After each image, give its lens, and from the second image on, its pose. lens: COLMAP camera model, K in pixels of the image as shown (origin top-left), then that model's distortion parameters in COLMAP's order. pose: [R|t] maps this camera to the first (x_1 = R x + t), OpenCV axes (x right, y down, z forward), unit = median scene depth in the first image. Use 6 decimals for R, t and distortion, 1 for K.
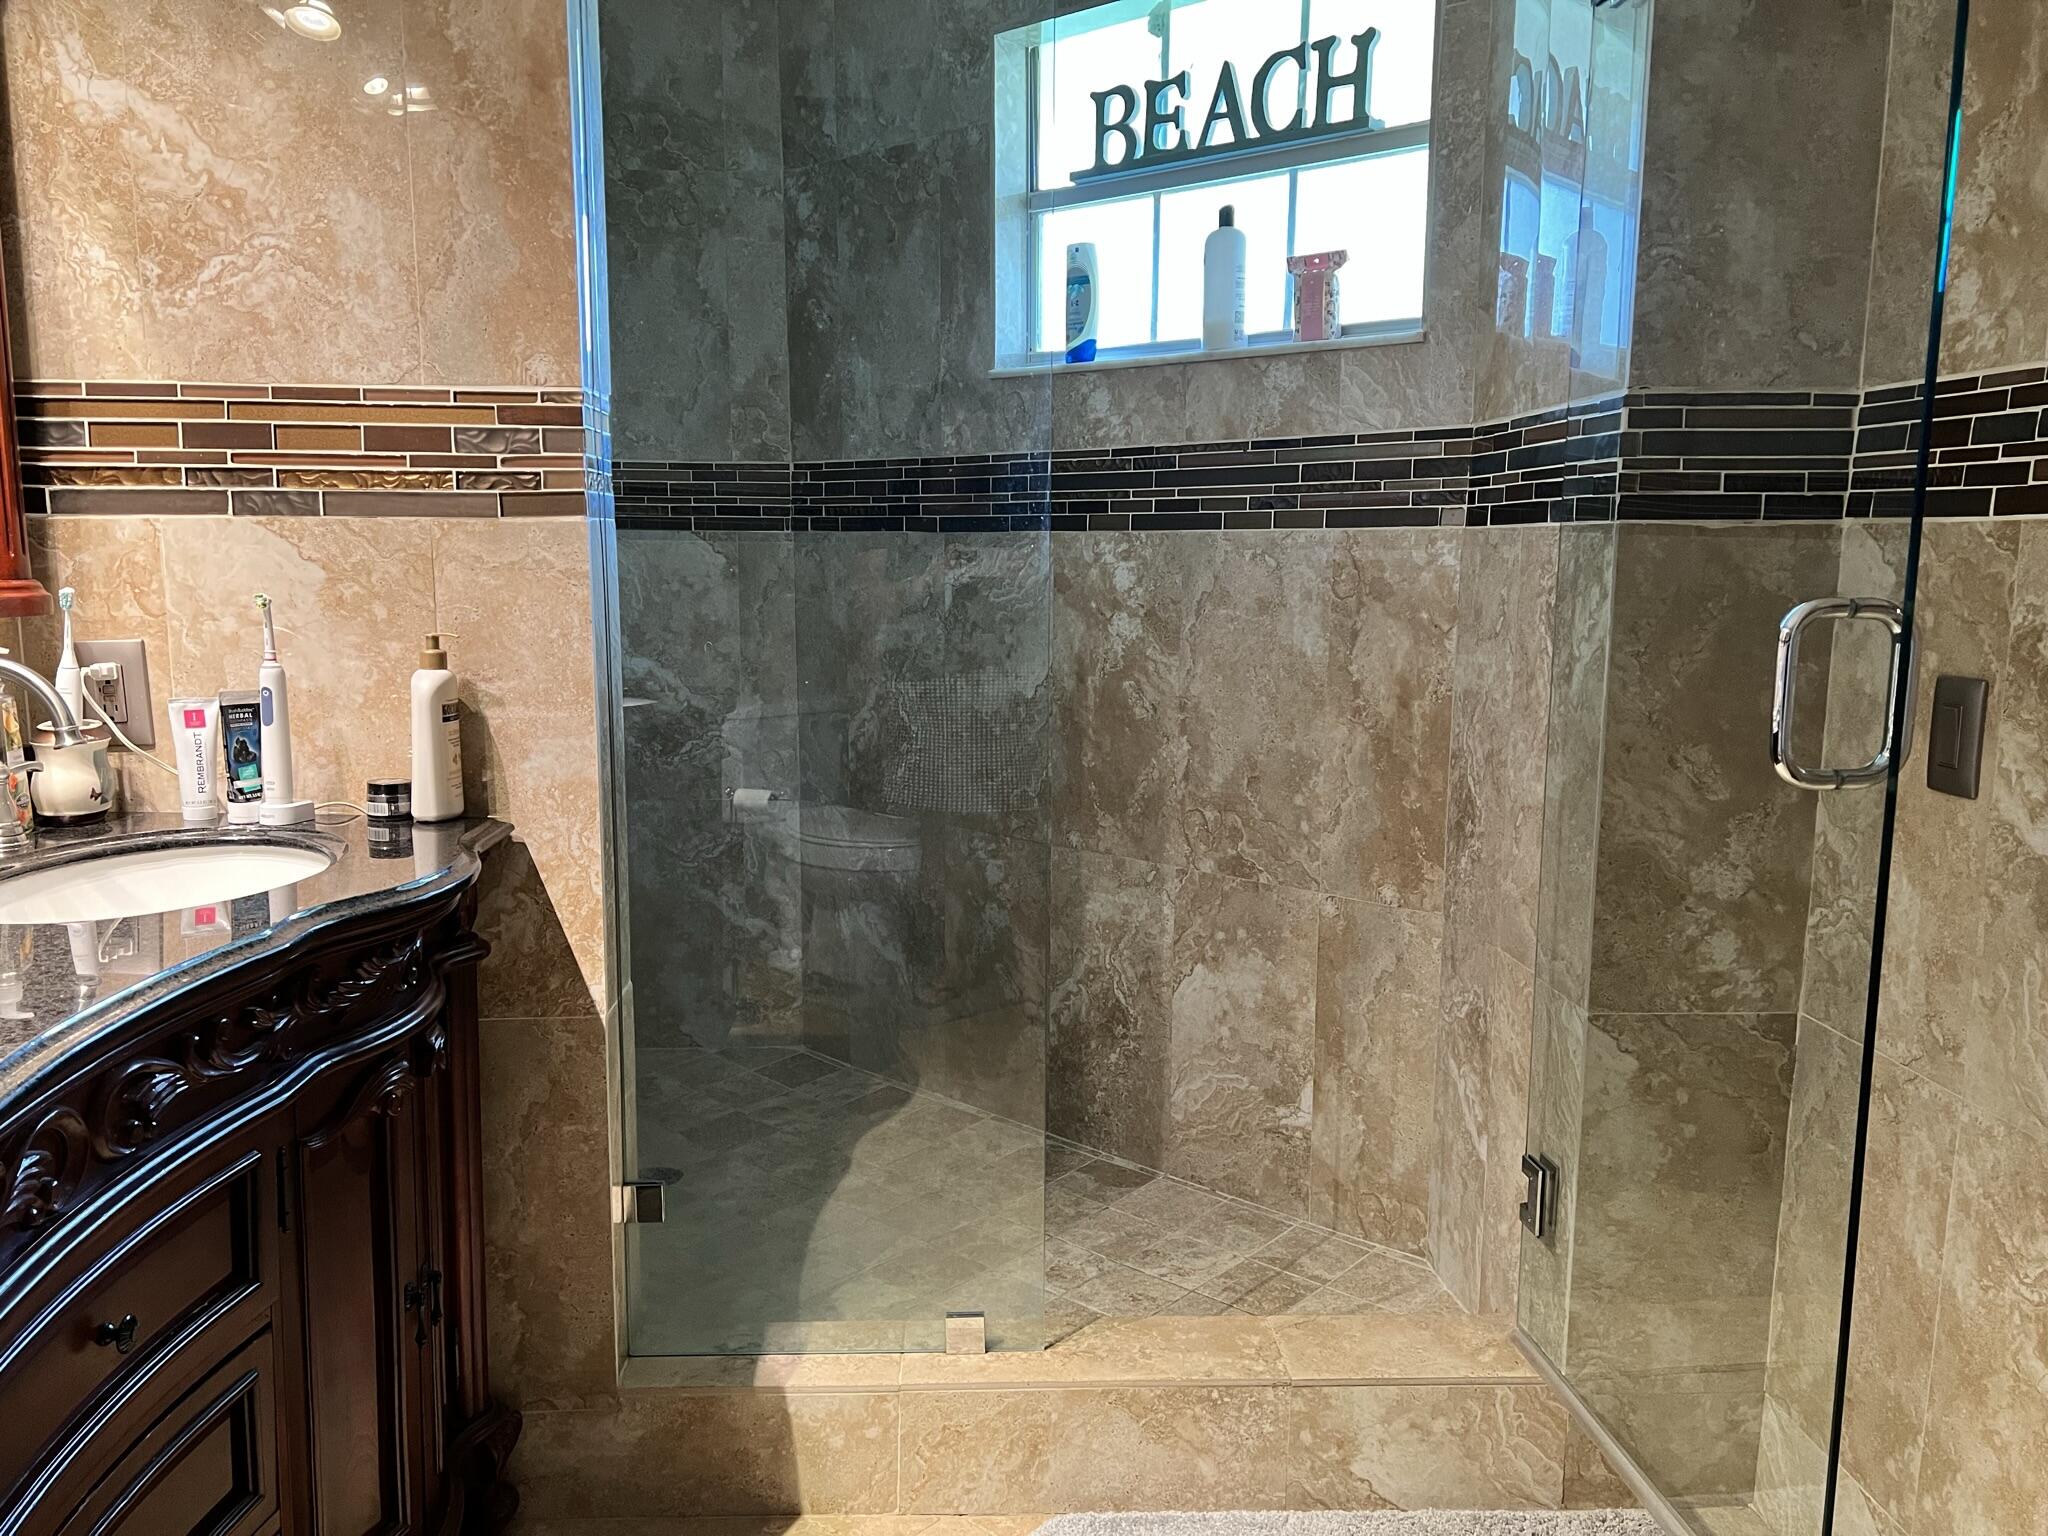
lens RADIAL K [[1523.7, 0, 1026.1], [0, 1523.7, 772.3], [0, 0, 1]] dist [0.034337, -0.039694]
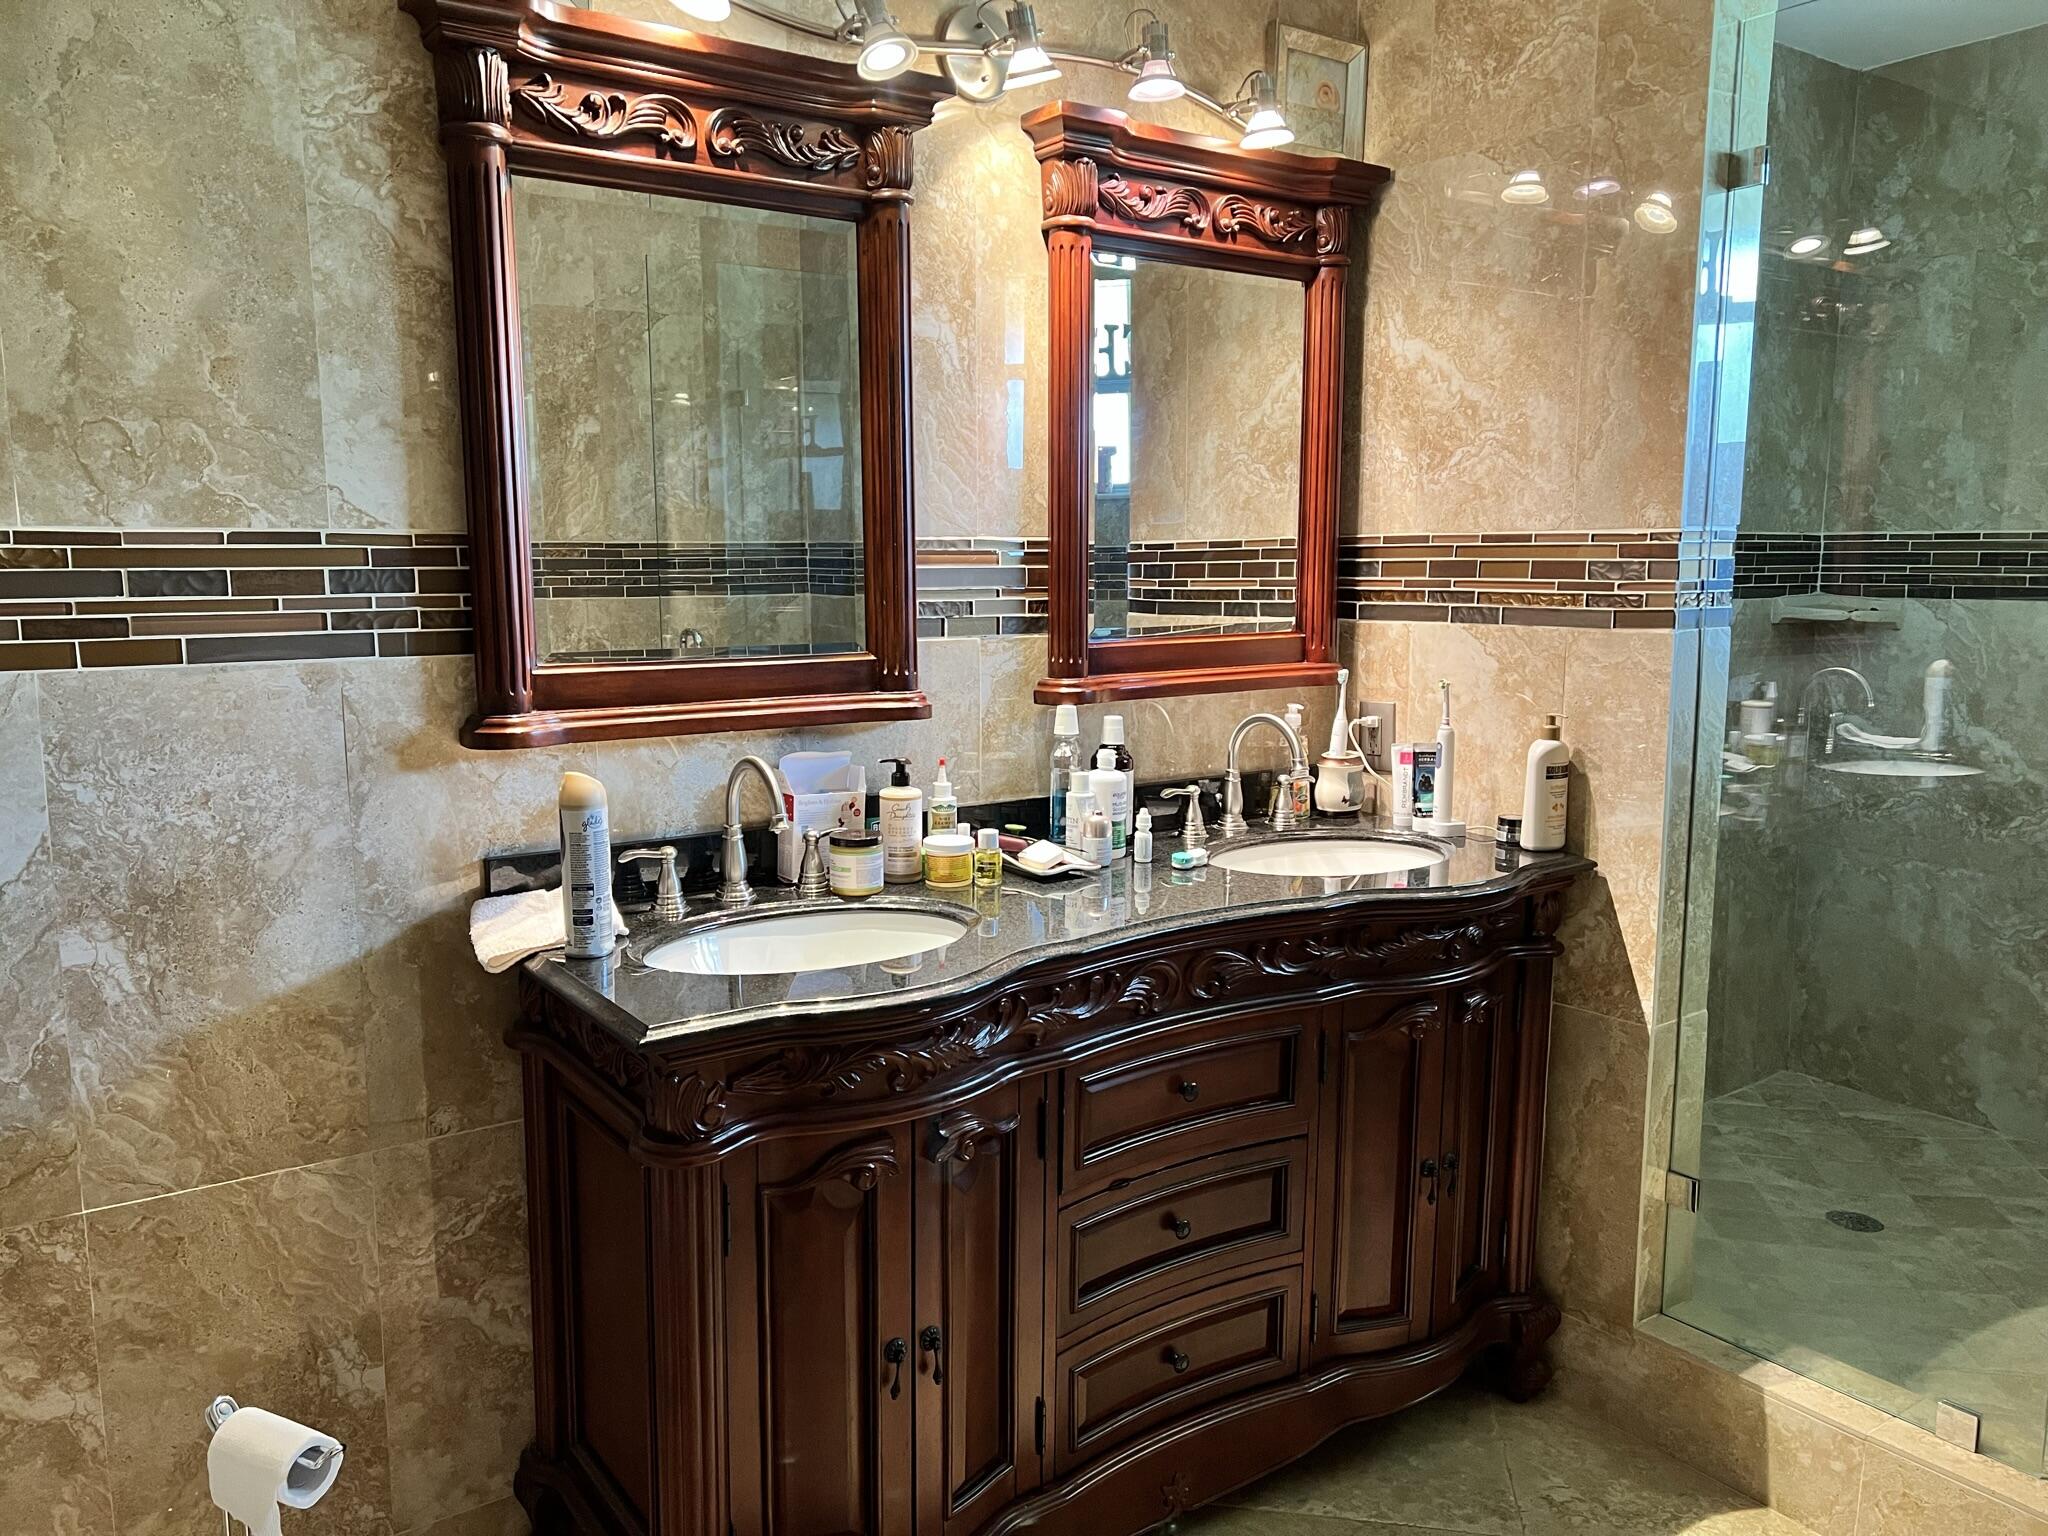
lens RADIAL K [[1523.7, 0, 1019.1], [0, 1523.7, 769.5], [0, 0, 1]] dist [0.034337, -0.039694]
pose [[0.540212, 0.108827, -0.834462, 0.493728], [-0.114721, 0.991869, 0.055088, -0.061757], [0.833673, 0.065971, 0.548304, -0.134096]]
